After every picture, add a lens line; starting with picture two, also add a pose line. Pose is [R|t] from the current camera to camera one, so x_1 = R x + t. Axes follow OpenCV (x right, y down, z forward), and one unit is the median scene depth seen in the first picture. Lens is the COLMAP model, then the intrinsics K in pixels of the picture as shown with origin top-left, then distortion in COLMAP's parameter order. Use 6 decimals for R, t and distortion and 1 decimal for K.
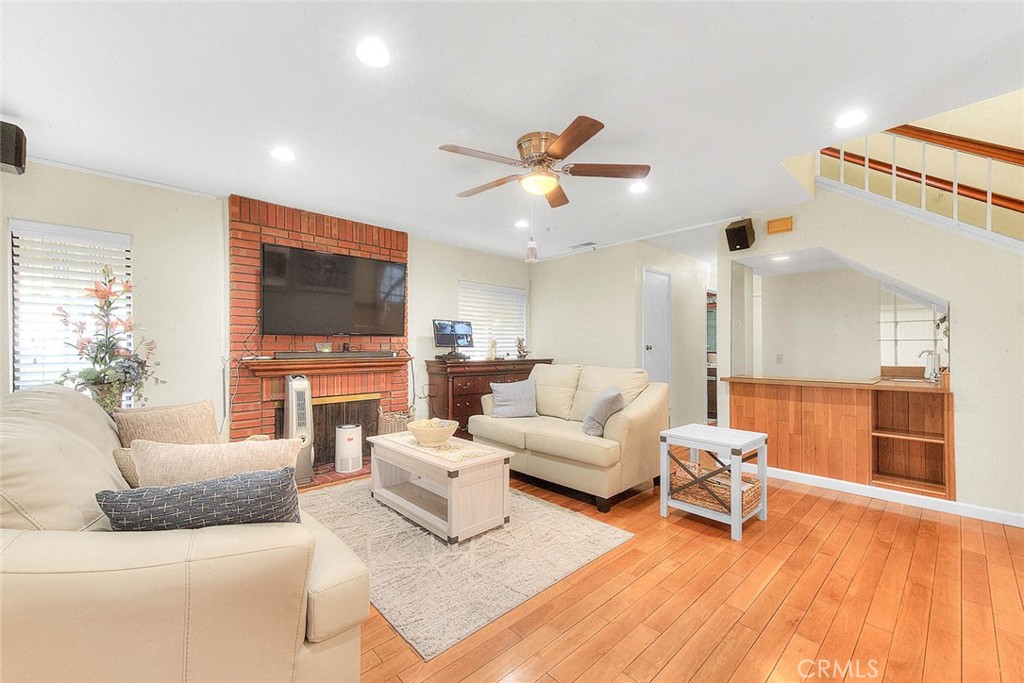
lens RADIAL K [[422.8, 0, 504.7], [0, 422.8, 347.3], [0, 0, 1]] dist [0.023647, 0.000307]
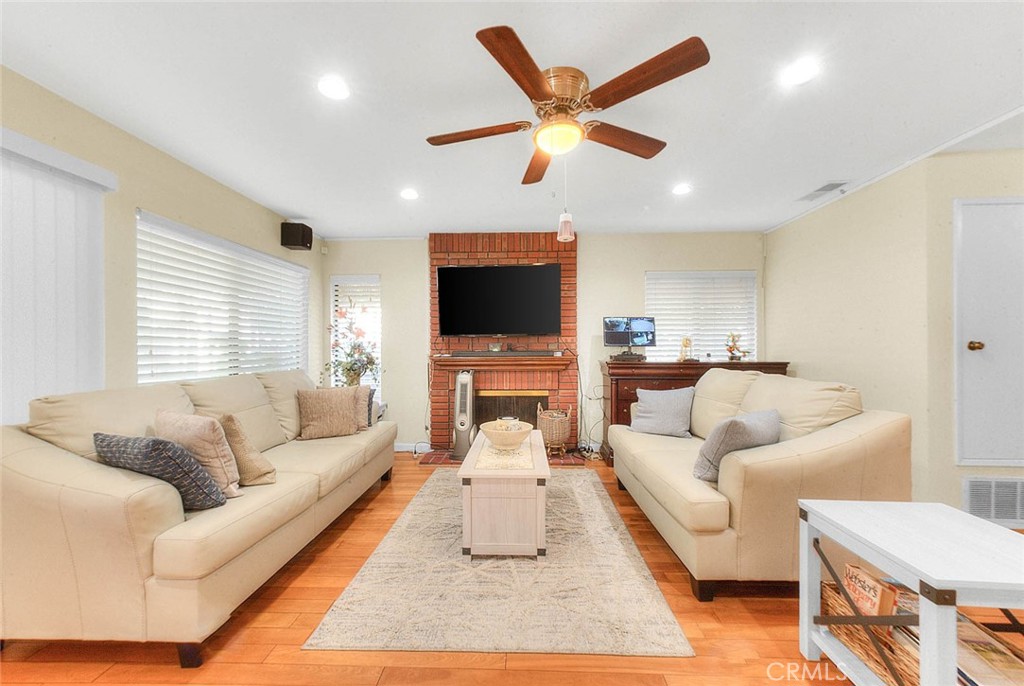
lens RADIAL K [[387.4, 0, 509.0], [0, 387.4, 346.1], [0, 0, 1]] dist [0.009274, 0.000063]
pose [[0.700965, -0.004782, -0.713180, 0.325417], [0.004261, 0.999988, -0.002518, 0.000024], [0.713183, -0.001274, 0.700977, 0.264638]]
